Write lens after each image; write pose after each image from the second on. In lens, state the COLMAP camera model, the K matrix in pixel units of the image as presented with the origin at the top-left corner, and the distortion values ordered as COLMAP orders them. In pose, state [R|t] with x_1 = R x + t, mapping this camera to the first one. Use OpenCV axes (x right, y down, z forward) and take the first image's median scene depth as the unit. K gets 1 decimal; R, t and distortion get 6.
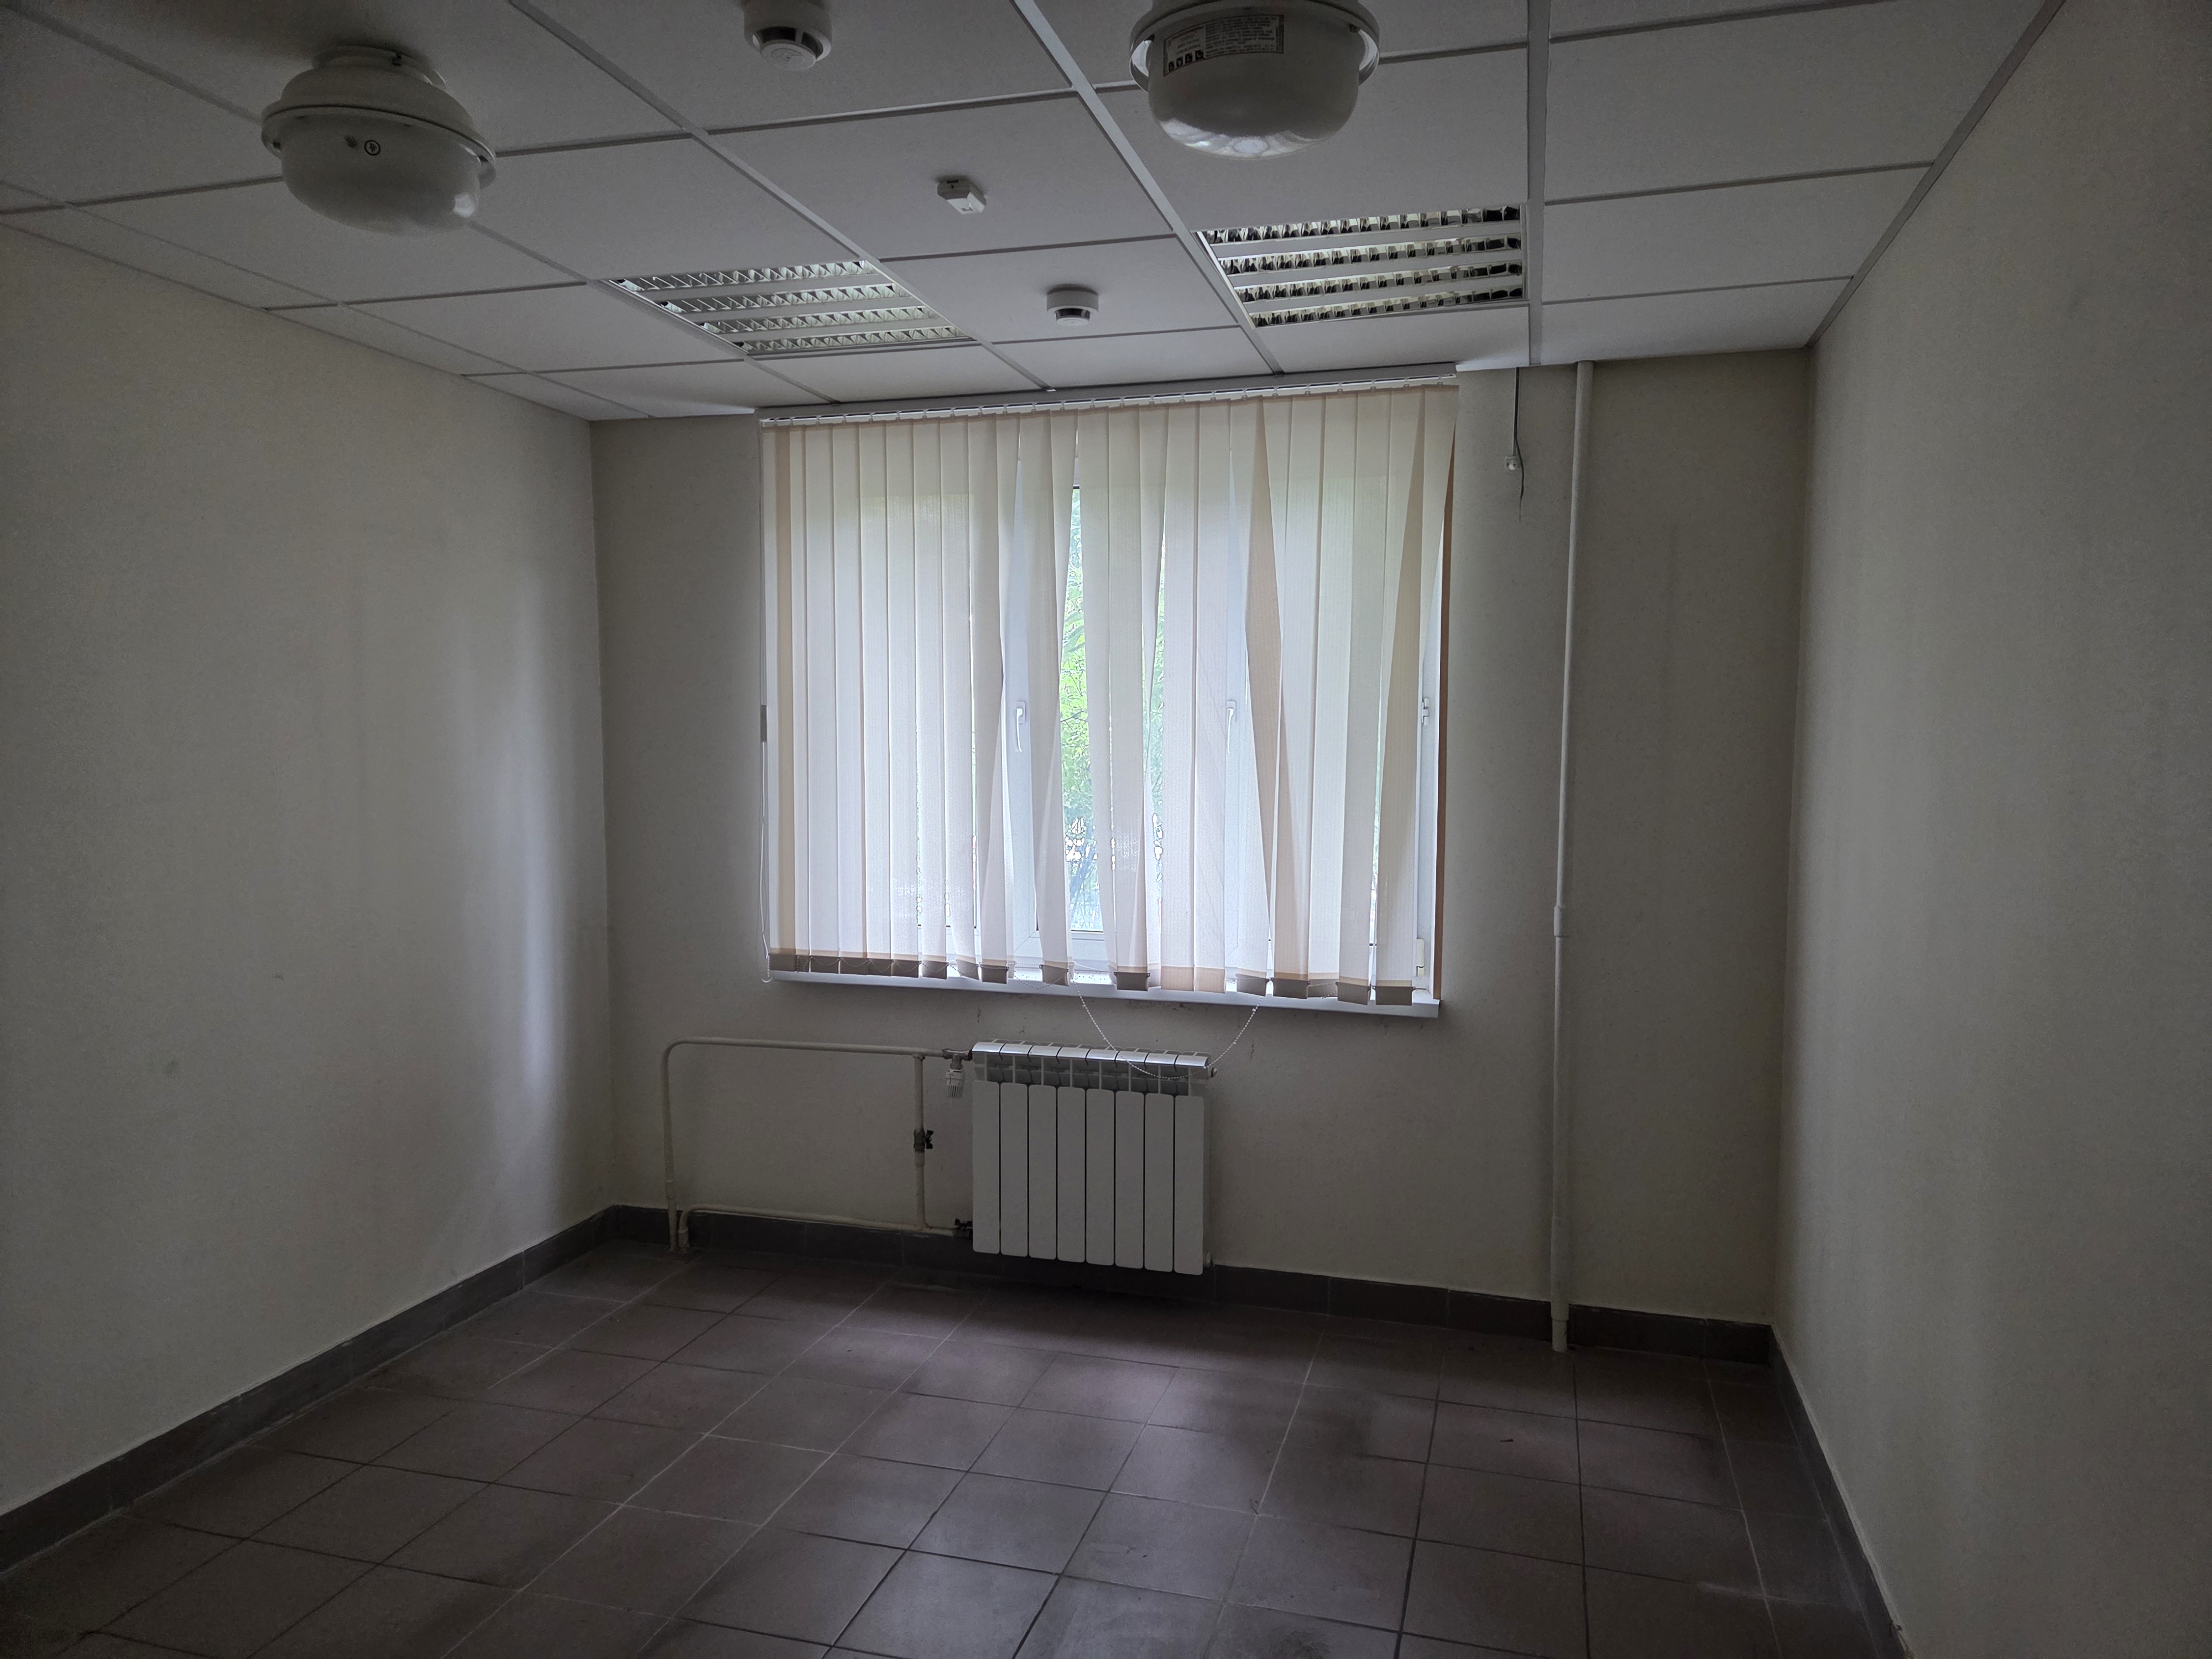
lens RADIAL K [[1434.8, 0, 1106.0], [0, 1434.8, 829.5], [0, 0, 1]] dist [0.061353, 0.000422]
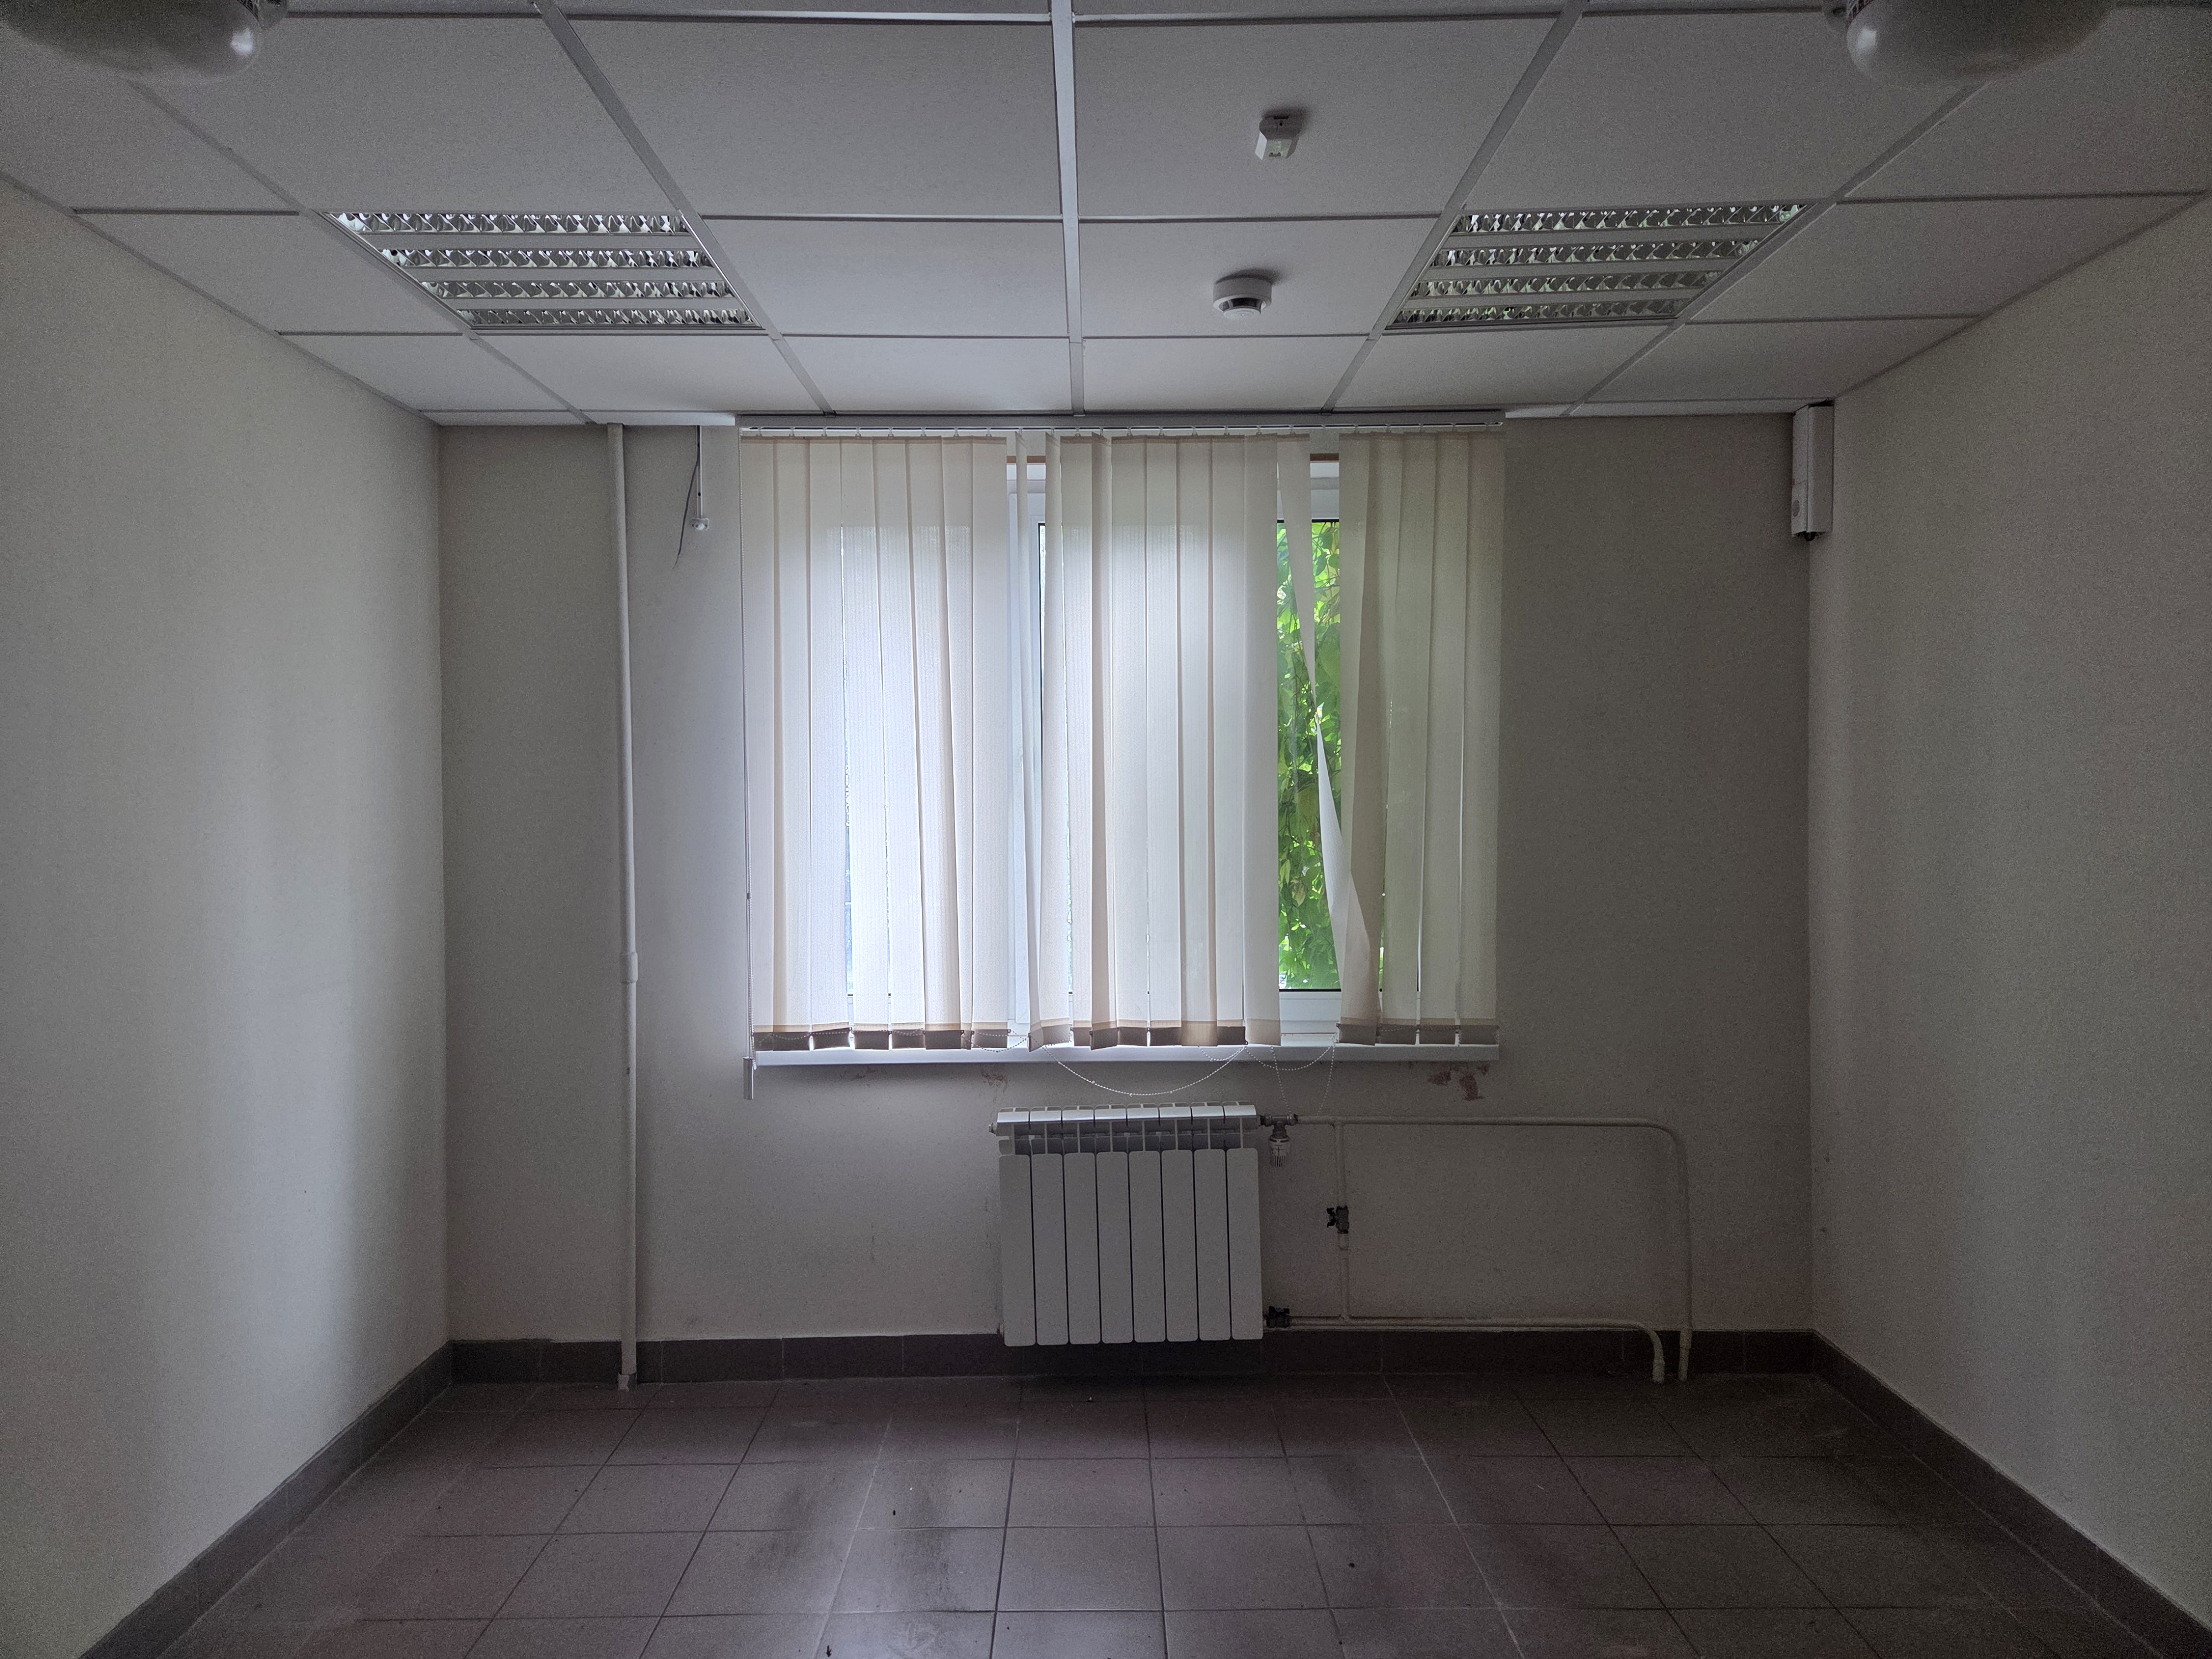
lens RADIAL K [[1443.3, 0, 1106.0], [0, 1443.3, 829.5], [0, 0, 1]] dist [0.152379, -0.000117]
pose [[0.953593, -0.025548, 0.300013, -0.299572], [0.035146, 0.999027, -0.026639, -0.006037], [-0.299040, 0.035947, 0.953563, 0.084160]]
